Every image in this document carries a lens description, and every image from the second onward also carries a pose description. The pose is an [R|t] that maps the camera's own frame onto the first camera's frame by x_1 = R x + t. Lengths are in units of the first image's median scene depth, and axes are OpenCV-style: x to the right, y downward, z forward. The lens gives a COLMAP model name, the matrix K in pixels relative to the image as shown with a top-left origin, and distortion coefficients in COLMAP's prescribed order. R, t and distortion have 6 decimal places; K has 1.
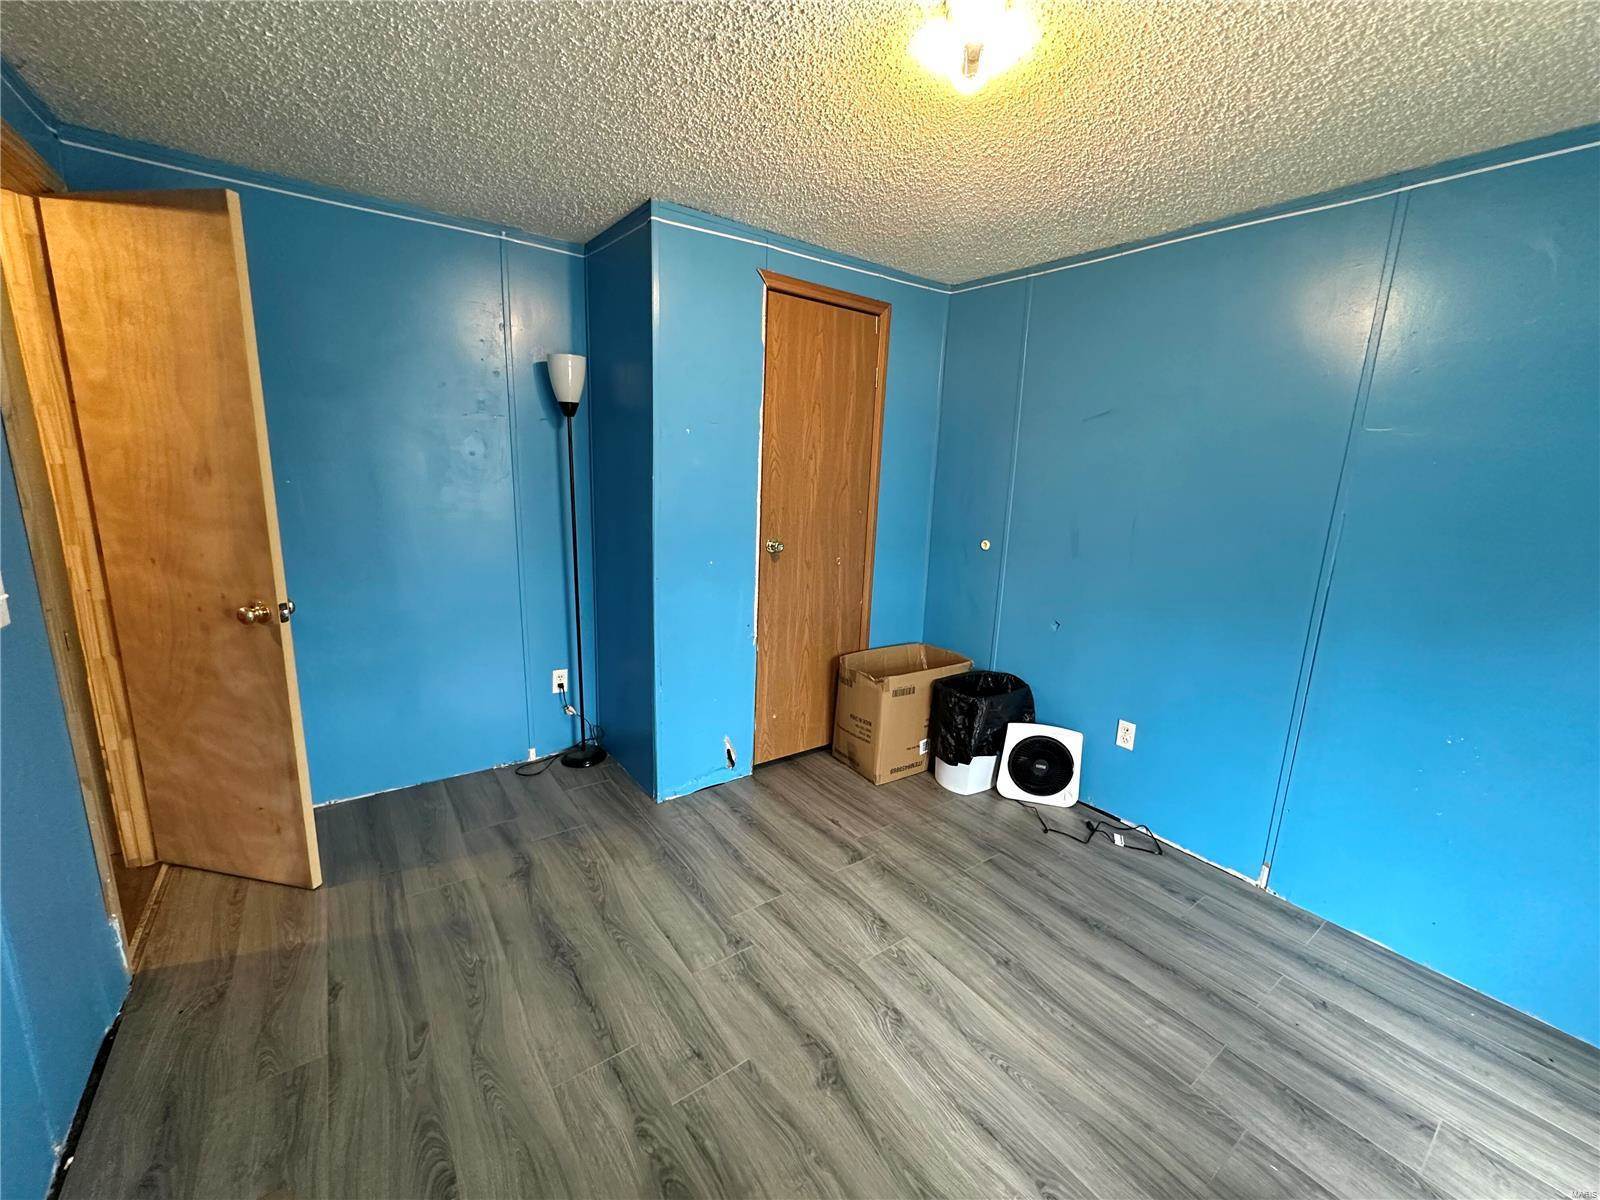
lens RADIAL K [[638.0, 0, 799.4], [0, 638.0, 599.1], [0, 0, 1]] dist [-0.004537, 0.000103]
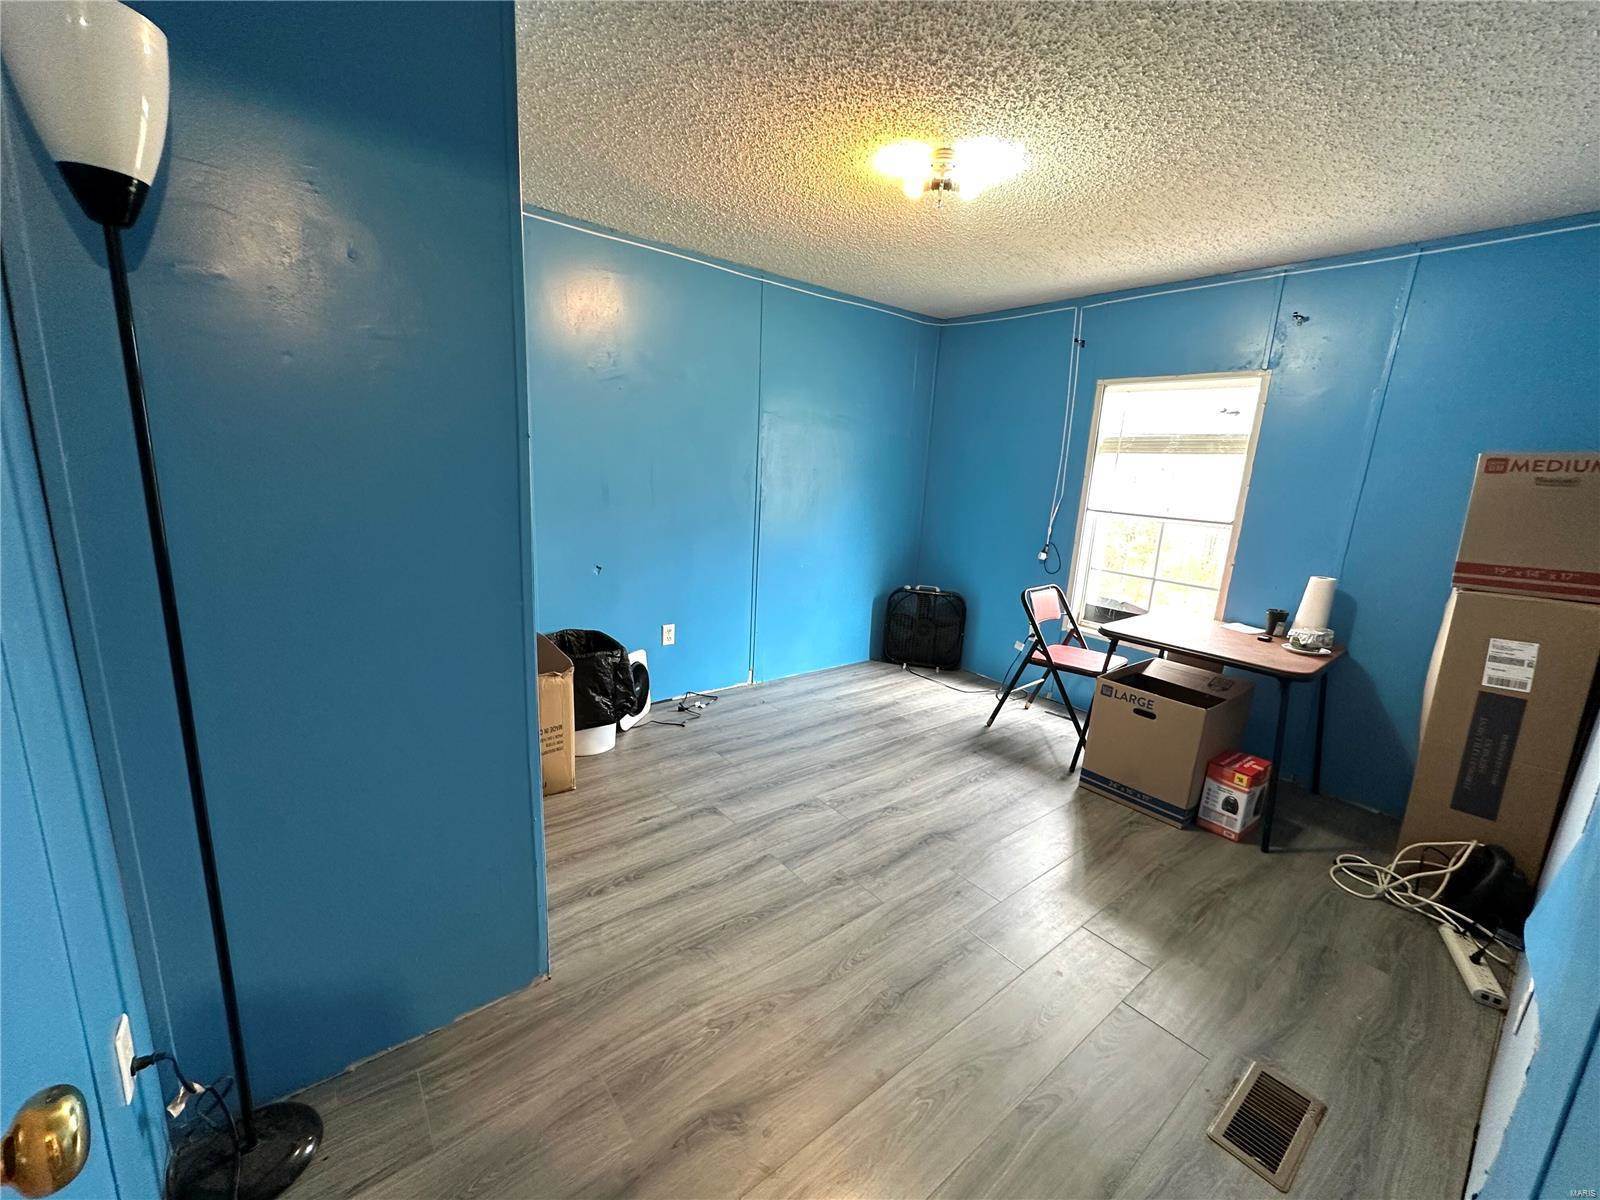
lens RADIAL K [[638.0, 0, 798.8], [0, 638.0, 600.1], [0, 0, 1]] dist [-0.004537, 0.000103]
pose [[-0.042309, -0.249981, 0.967326, -0.979542], [0.145971, 0.956257, 0.253505, -0.193719], [-0.988384, 0.151927, -0.003968, 0.952387]]
